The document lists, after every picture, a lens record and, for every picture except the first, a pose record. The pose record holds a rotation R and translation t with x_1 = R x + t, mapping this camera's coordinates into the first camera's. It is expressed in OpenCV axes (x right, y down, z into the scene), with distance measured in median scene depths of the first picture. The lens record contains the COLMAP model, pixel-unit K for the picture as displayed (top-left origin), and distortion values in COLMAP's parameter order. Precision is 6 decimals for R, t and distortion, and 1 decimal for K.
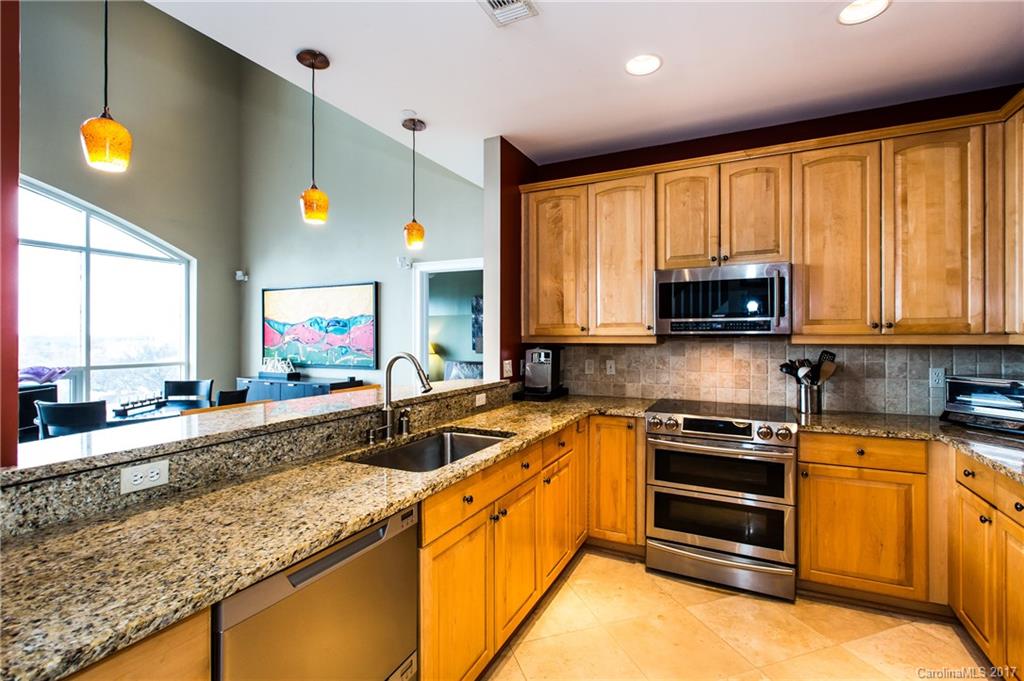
lens RADIAL K [[457.7, 0, 513.5], [0, 457.7, 336.0], [0, 0, 1]] dist [-0.000035, 0.001009]
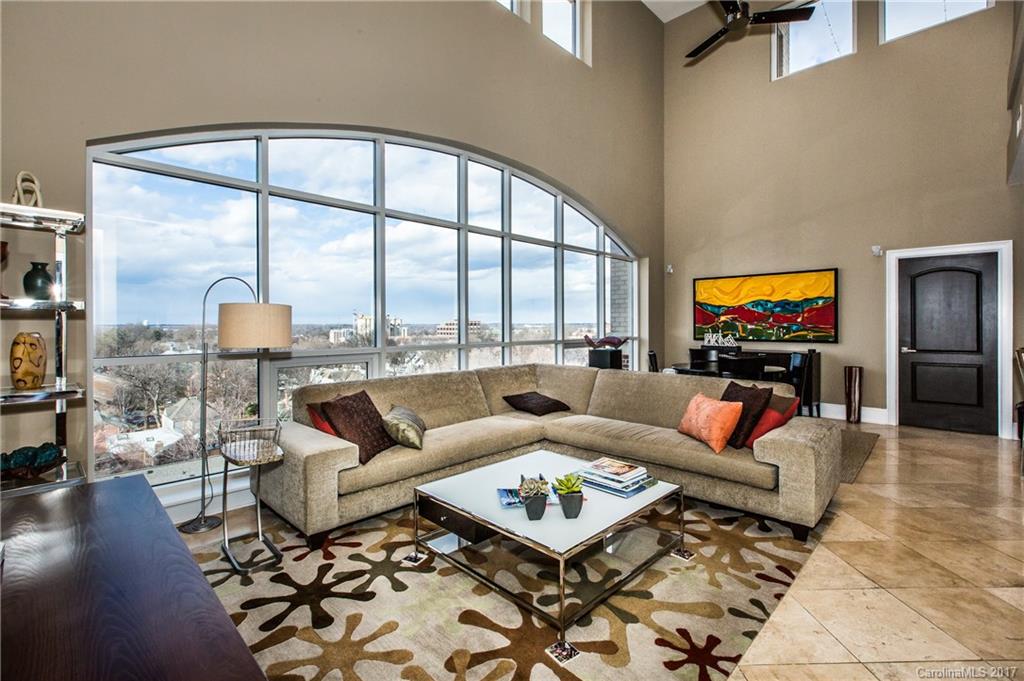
lens RADIAL K [[457.7, 0, 524.4], [0, 457.7, 325.2], [0, 0, 1]] dist [-0.000035, 0.001009]
pose [[0.956474, -0.001214, -0.291814, -0.719187], [0.000635, 0.999998, -0.002080, 0.028739], [0.291816, 0.001805, 0.956473, -0.355035]]
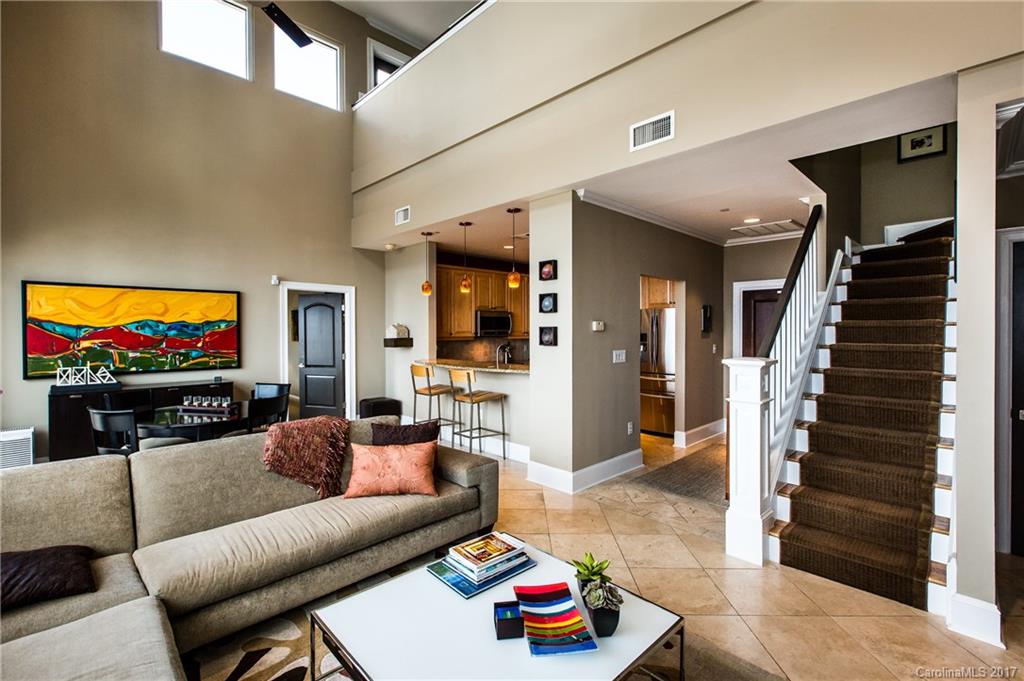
lens RADIAL K [[457.7, 0, 509.0], [0, 457.7, 336.6], [0, 0, 1]] dist [-0.000035, 0.001009]
pose [[0.329468, -0.014348, 0.944058, -1.154231], [0.002686, 0.999895, 0.014260, -0.020414], [-0.944163, -0.002162, 0.329472, -0.018793]]
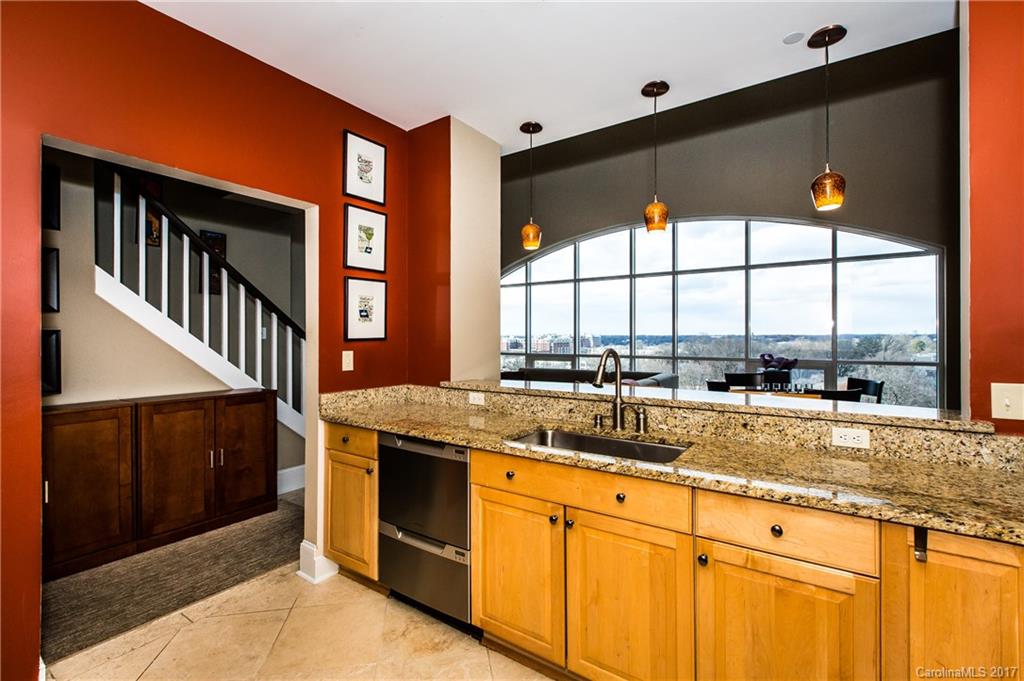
lens RADIAL K [[457.7, 0, 520.5], [0, 457.7, 343.1], [0, 0, 1]] dist [-0.000035, 0.001009]
pose [[-0.135270, 0.014551, -0.990702, 0.289773], [0.004446, 0.999891, 0.014079, 0.002880], [0.990799, -0.002500, -0.135320, 0.330146]]
